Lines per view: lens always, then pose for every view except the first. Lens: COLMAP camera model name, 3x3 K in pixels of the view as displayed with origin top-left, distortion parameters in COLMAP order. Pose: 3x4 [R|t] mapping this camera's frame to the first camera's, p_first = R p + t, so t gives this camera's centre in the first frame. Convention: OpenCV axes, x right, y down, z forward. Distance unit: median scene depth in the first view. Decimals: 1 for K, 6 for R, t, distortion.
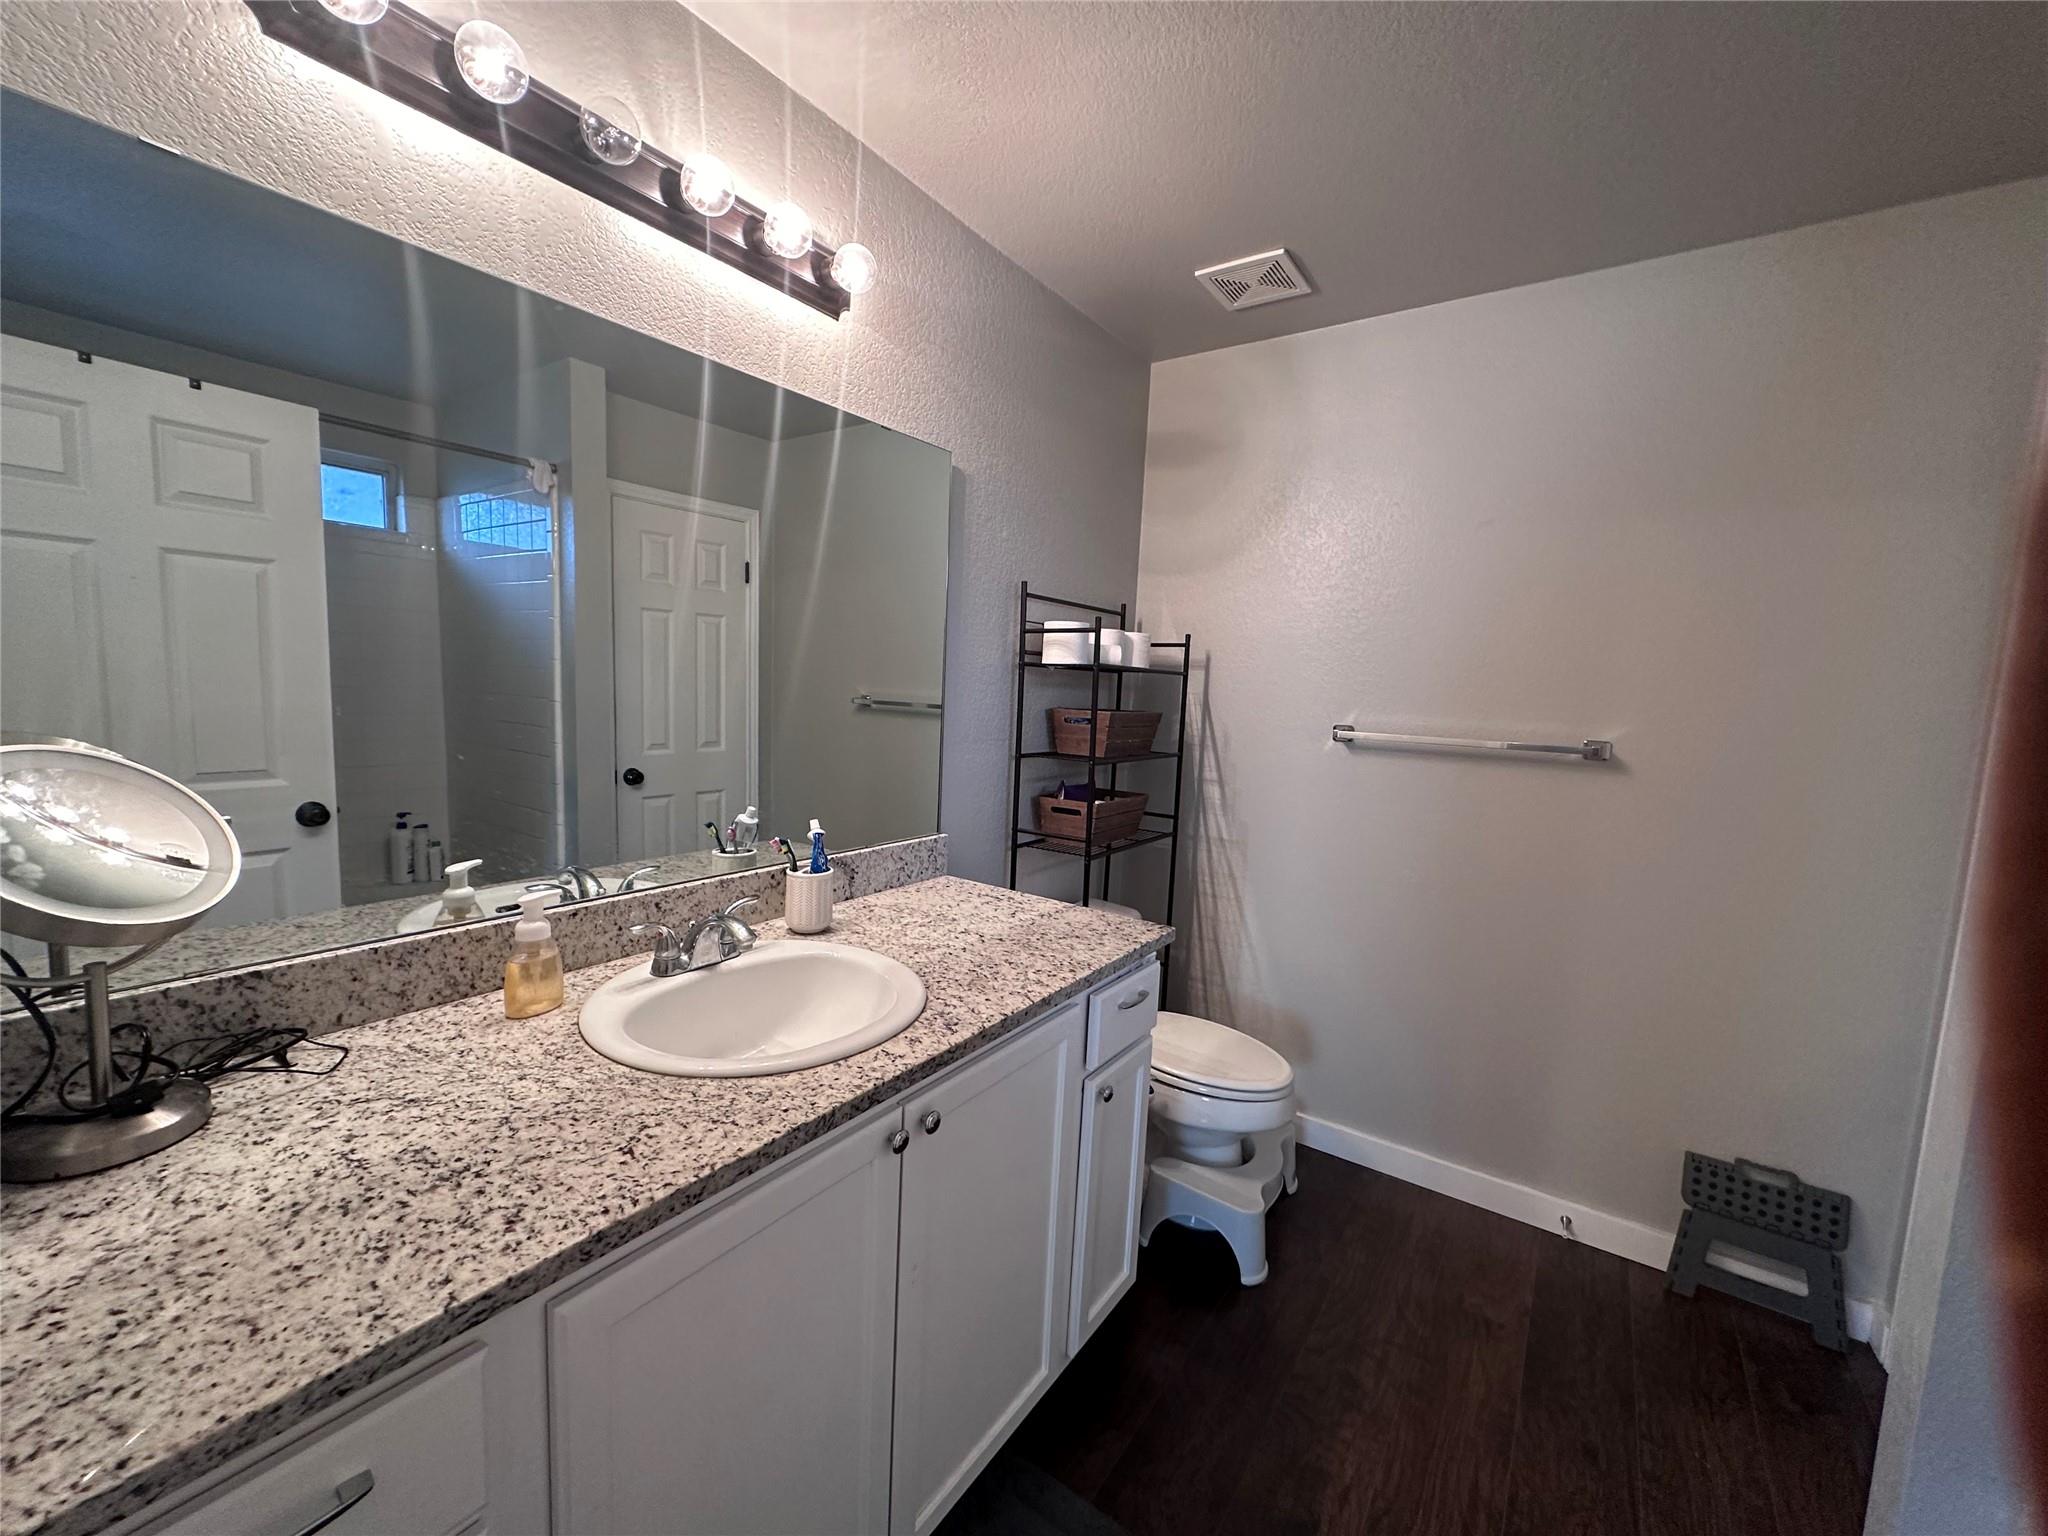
lens RADIAL K [[812.2, 0, 1025.6], [0, 812.2, 767.6], [0, 0, 1]] dist [-0.001184, 0.000301]
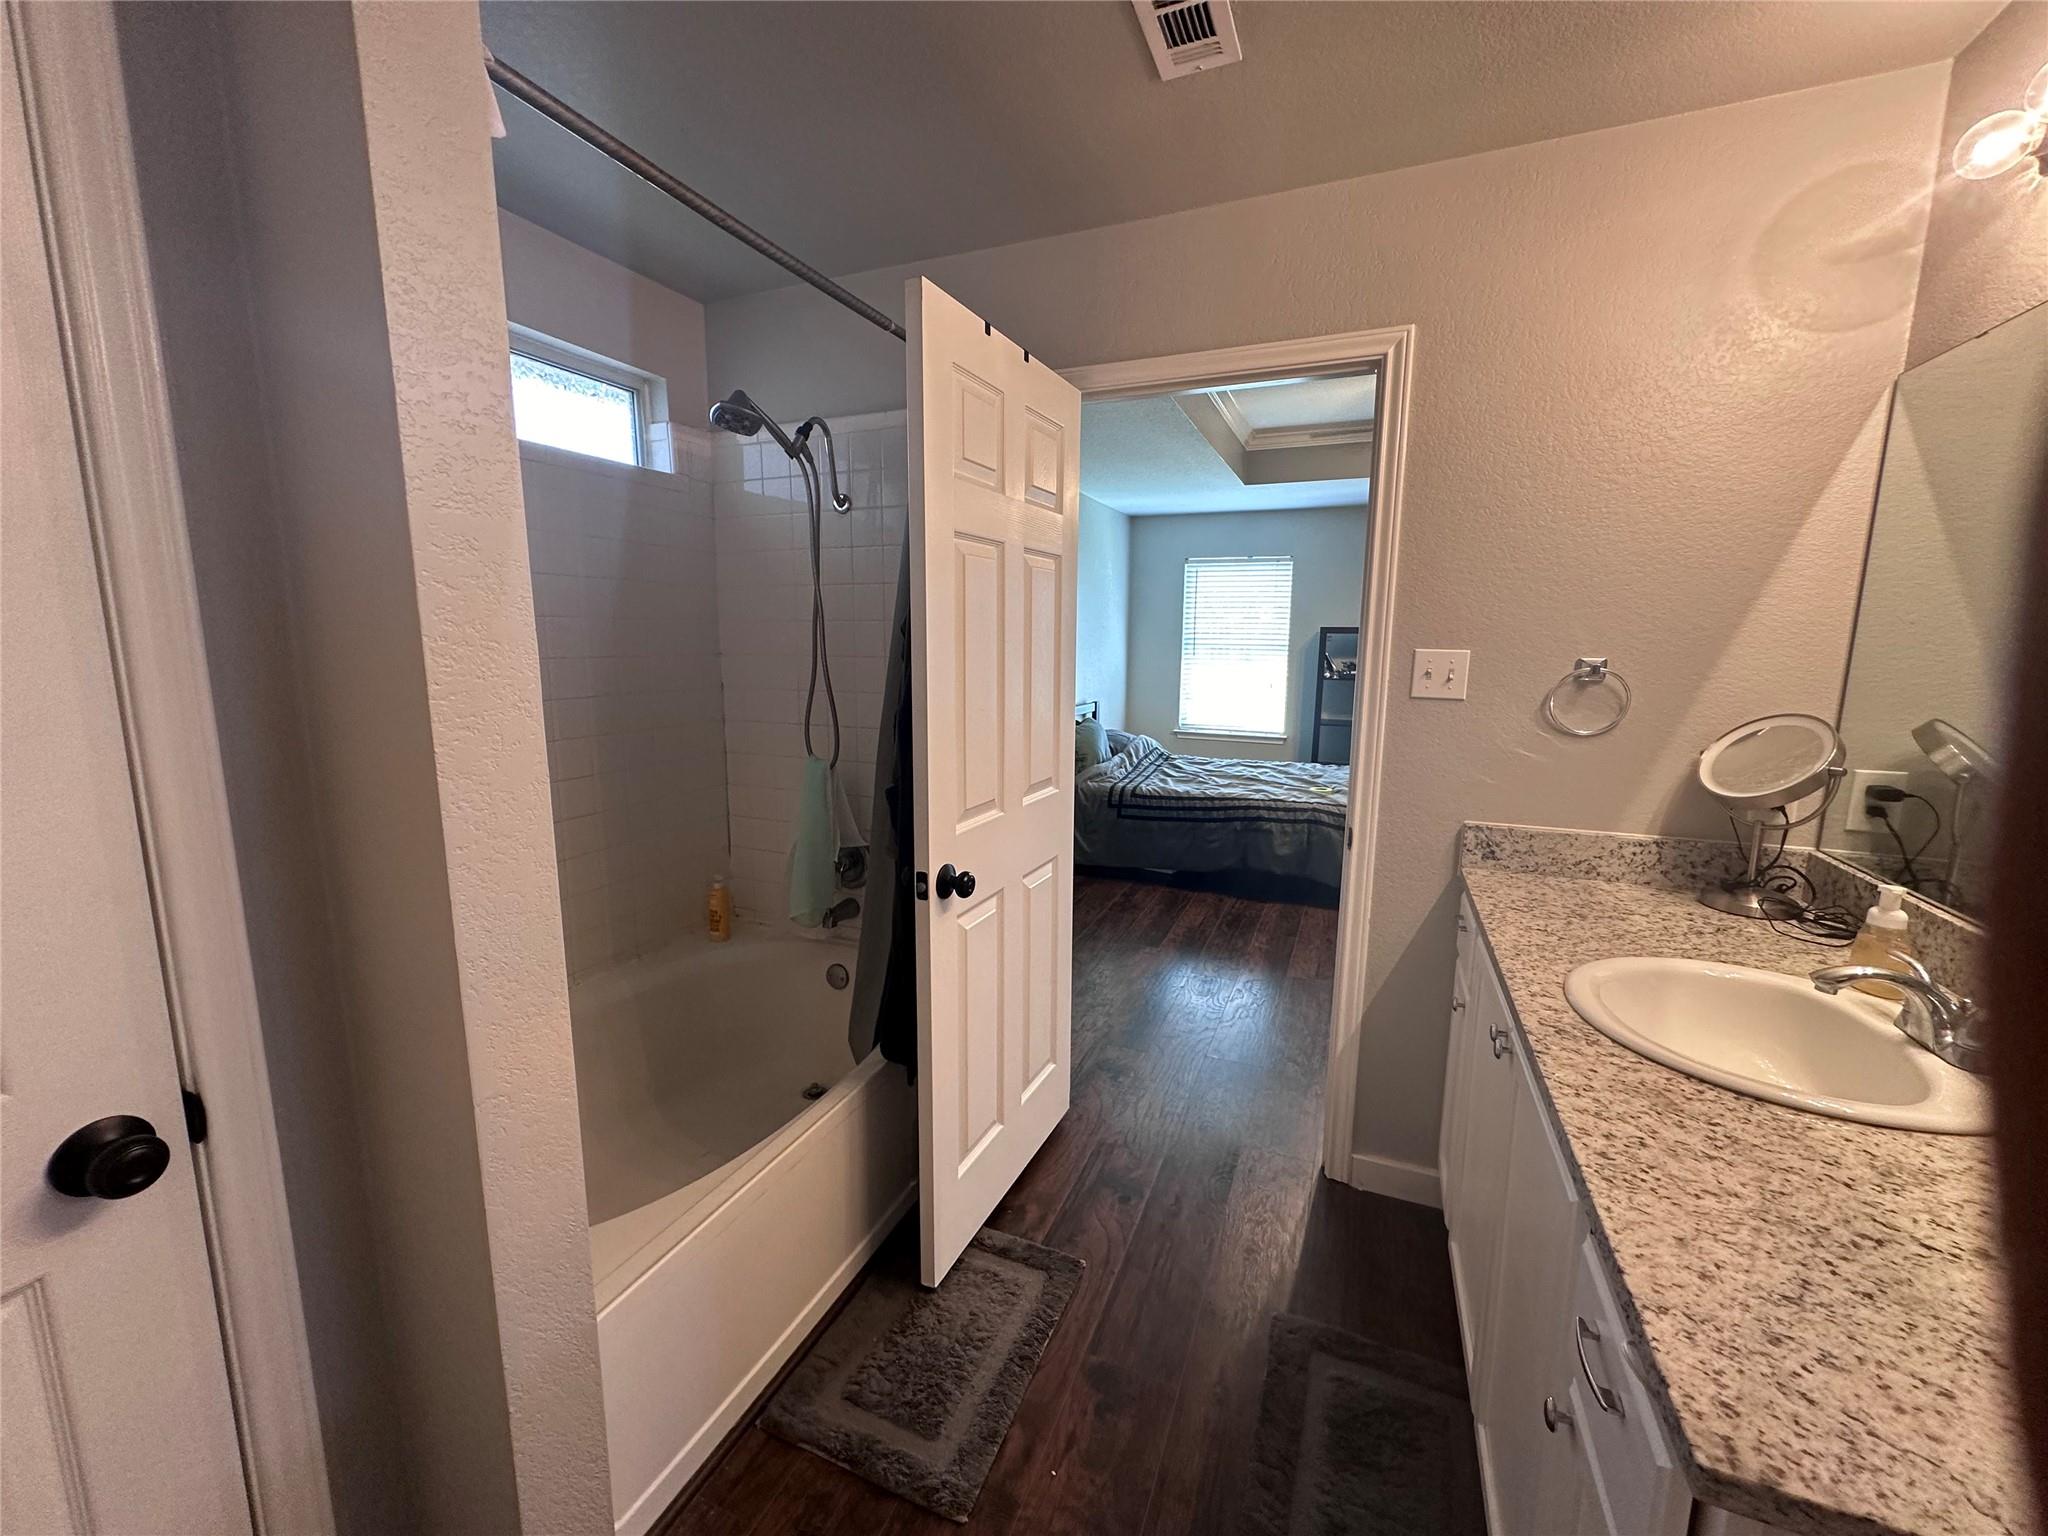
lens RADIAL K [[812.2, 0, 1027.4], [0, 812.2, 768.5], [0, 0, 1]] dist [-0.001184, 0.000301]
pose [[-0.974207, -0.013954, -0.225226, 0.721869], [-0.072530, 0.964488, 0.253974, -0.175668], [0.213684, 0.263759, -0.940622, 1.640295]]
